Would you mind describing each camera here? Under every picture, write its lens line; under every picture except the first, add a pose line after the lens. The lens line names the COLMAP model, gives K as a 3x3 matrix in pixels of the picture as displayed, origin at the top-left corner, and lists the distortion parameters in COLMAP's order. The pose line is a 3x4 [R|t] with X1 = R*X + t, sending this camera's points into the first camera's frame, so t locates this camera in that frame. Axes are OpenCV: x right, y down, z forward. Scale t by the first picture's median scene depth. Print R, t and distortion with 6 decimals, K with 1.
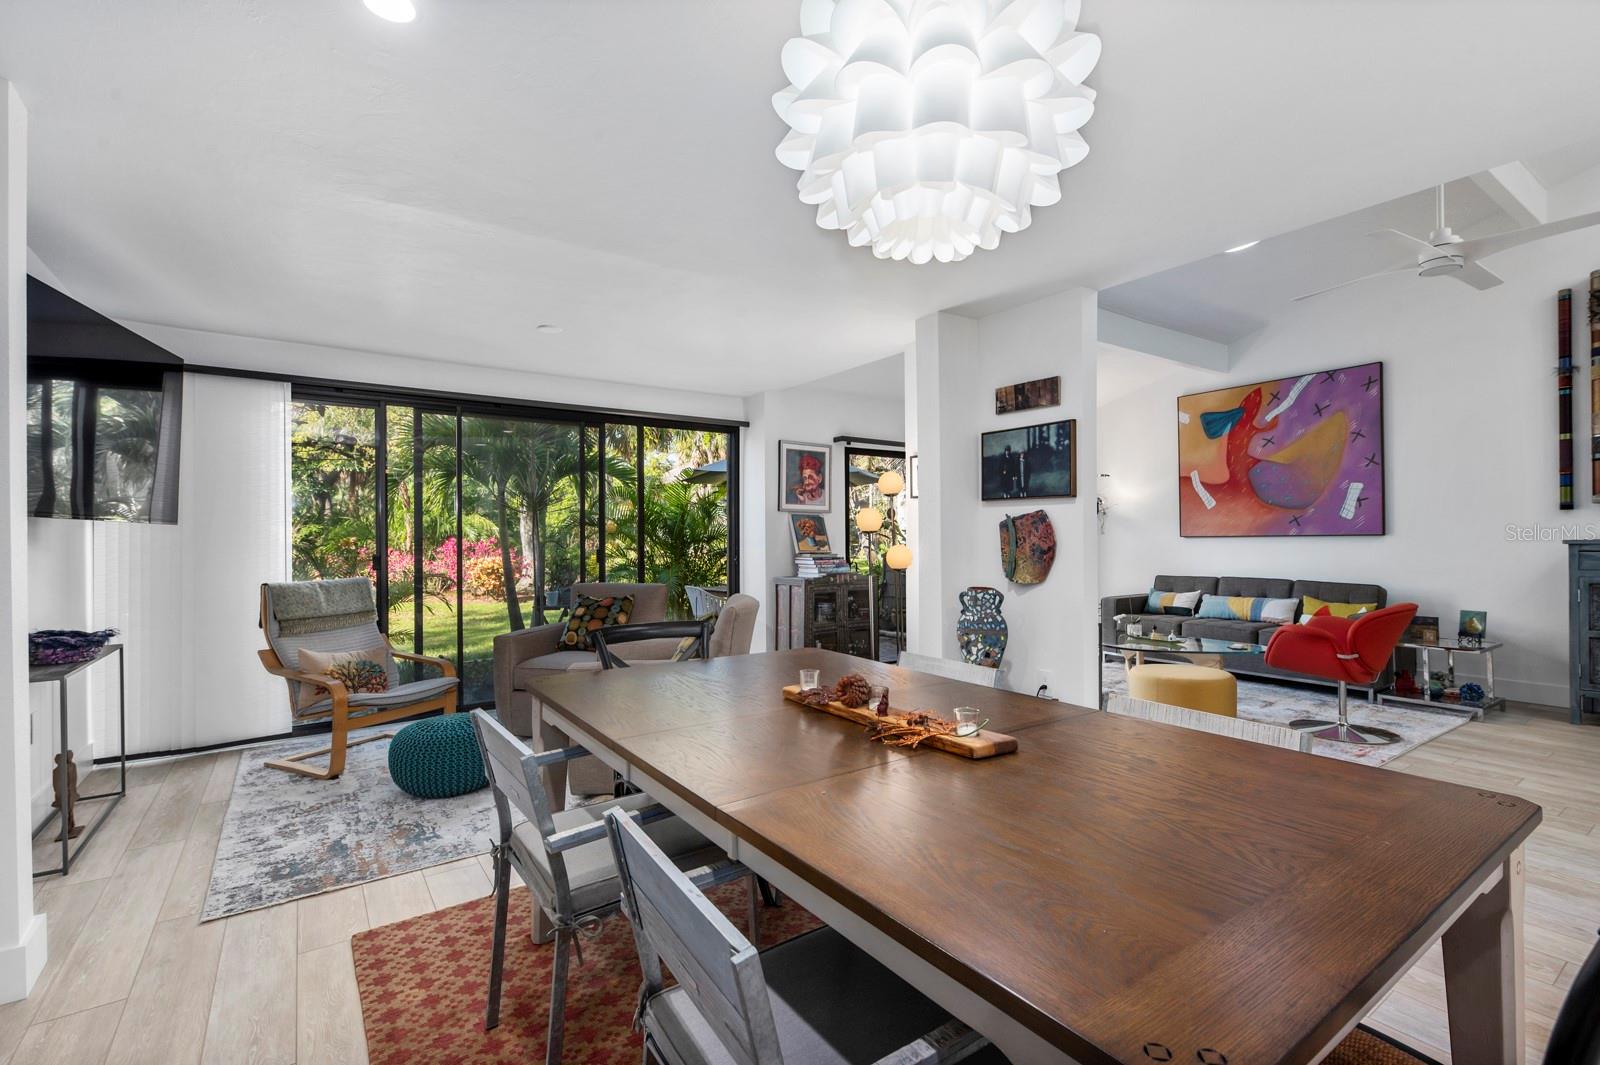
lens RADIAL K [[713.7, 0, 806.2], [0, 713.7, 533.5], [0, 0, 1]] dist [0.006947, -0.000353]
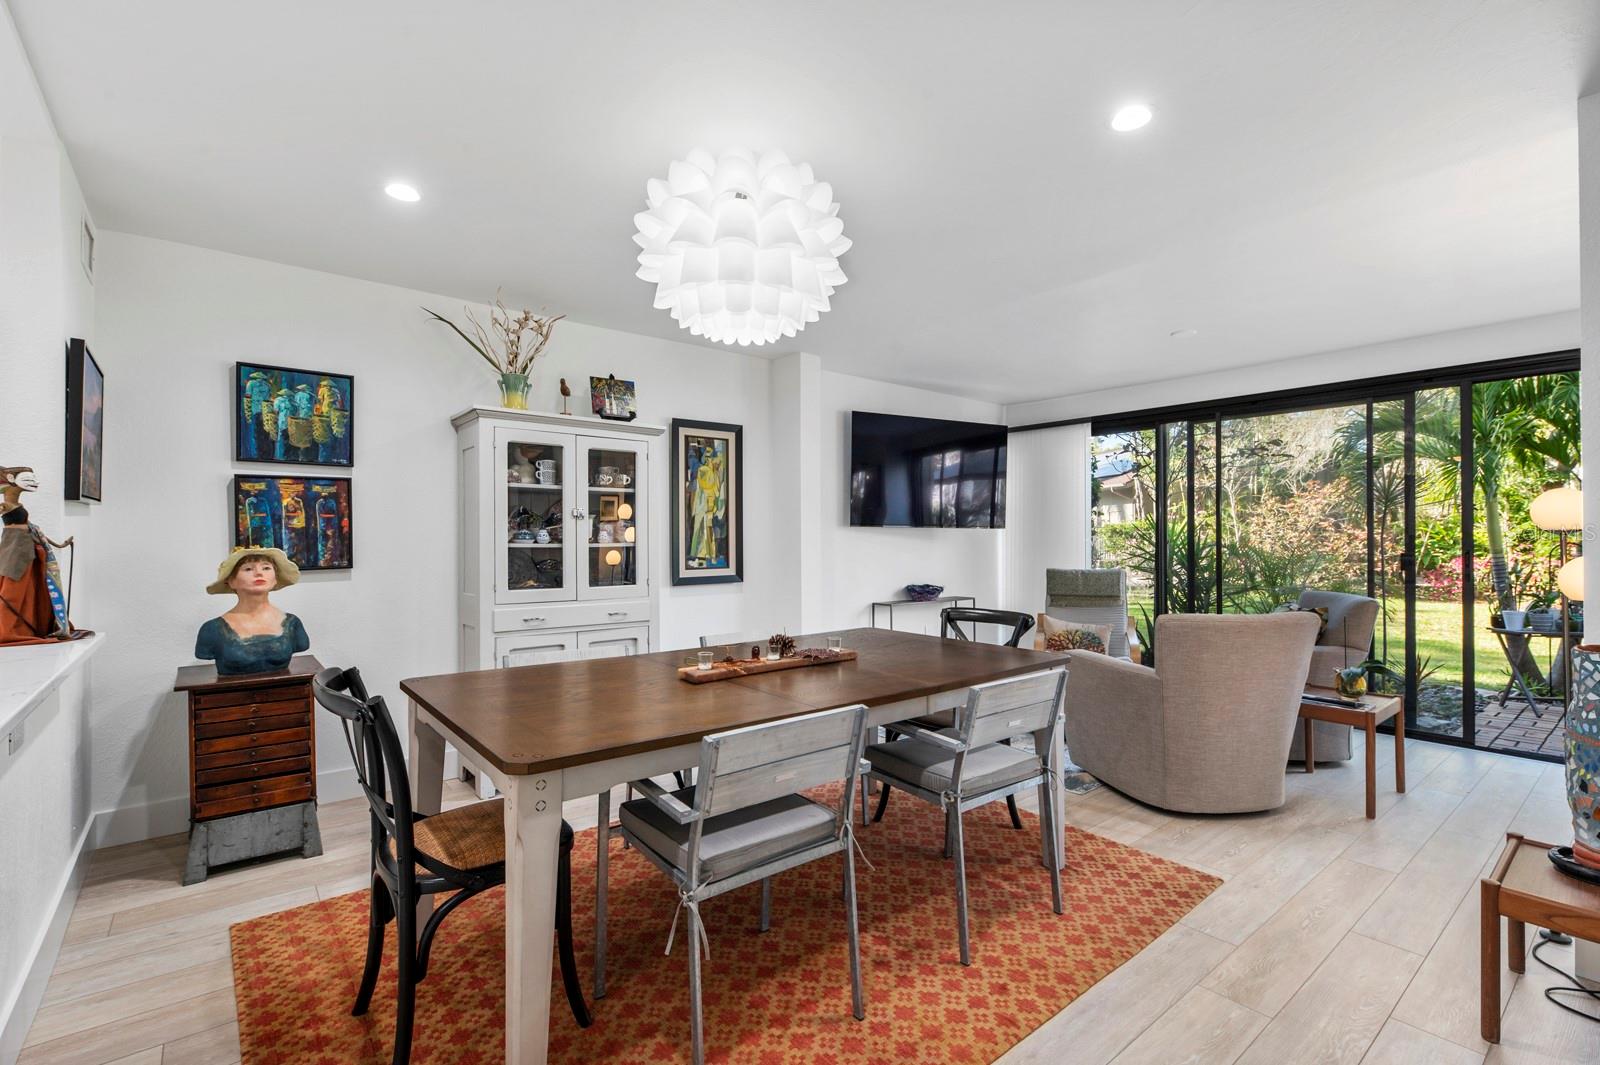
lens RADIAL K [[713.7, 0, 806.2], [0, 713.7, 533.5], [0, 0, 1]] dist [0.006947, -0.000353]
pose [[0.073747, -0.000030, -0.997277, 0.435527], [0.003590, 0.999994, 0.000236, -0.002313], [0.997271, -0.003597, 0.073747, 0.274039]]
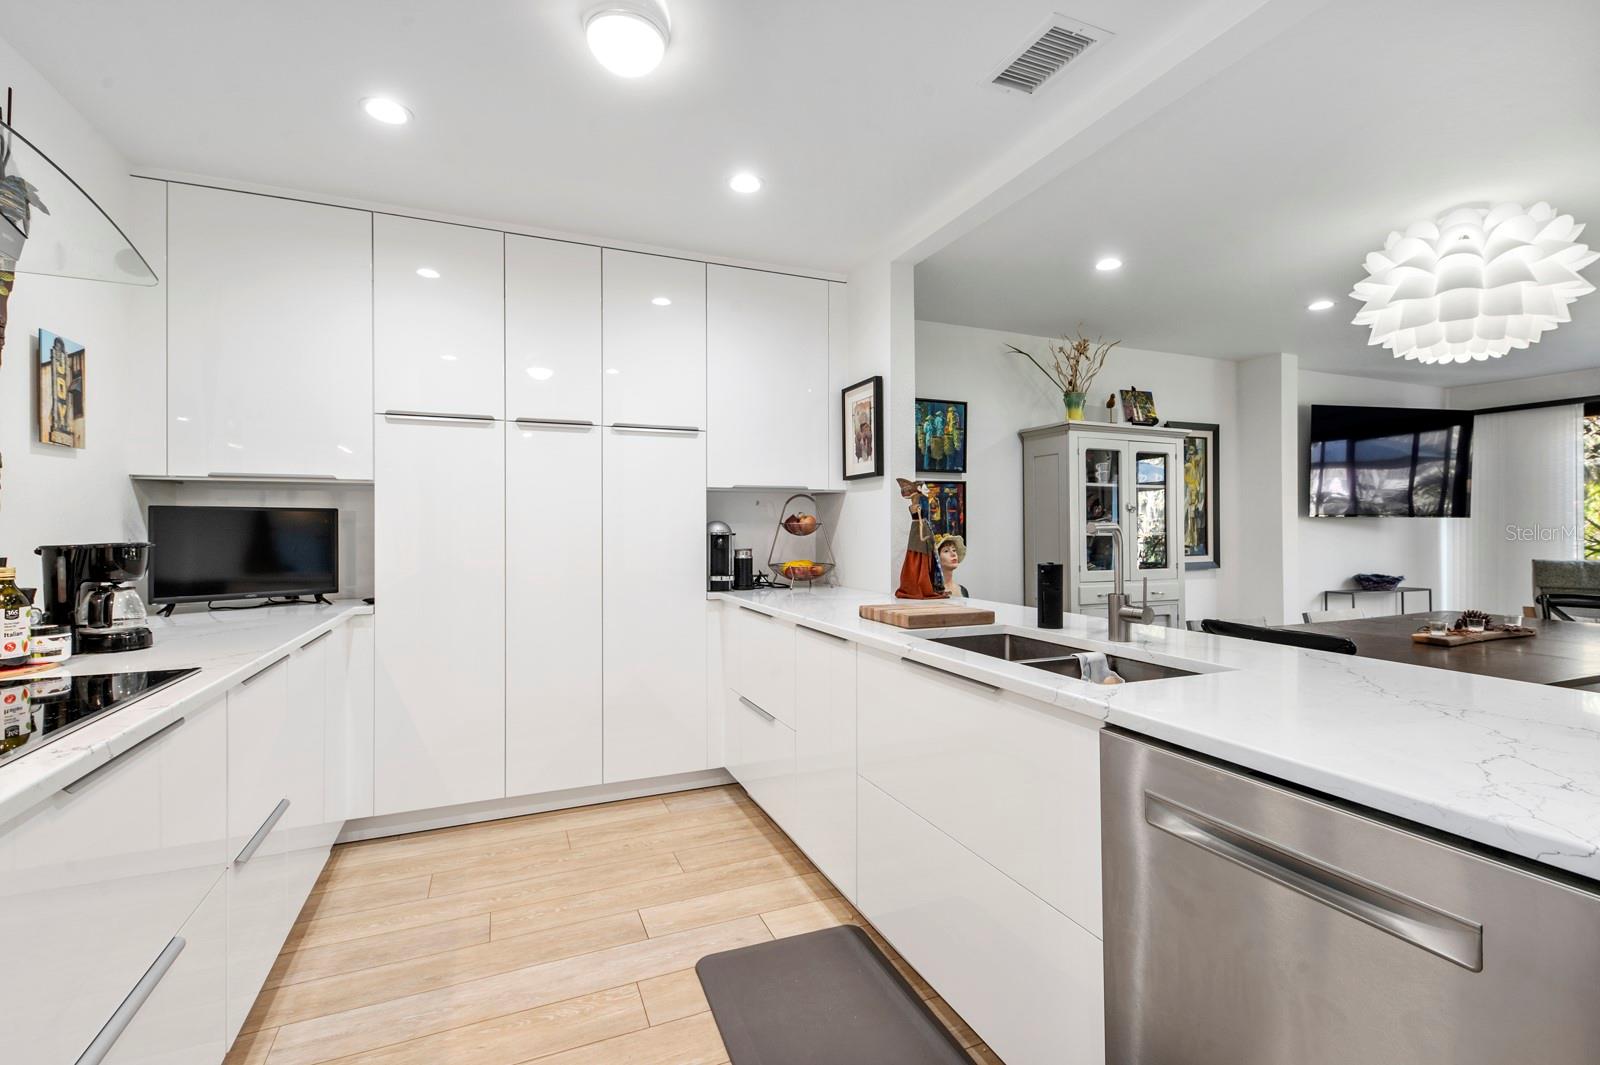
lens RADIAL K [[713.7, 0, 806.2], [0, 713.7, 533.5], [0, 0, 1]] dist [0.006947, -0.000353]
pose [[-0.206504, 0.014048, -0.978345, 0.586547], [0.005861, 0.999897, 0.013120, -0.004840], [0.978428, -0.003025, -0.206565, -0.042124]]
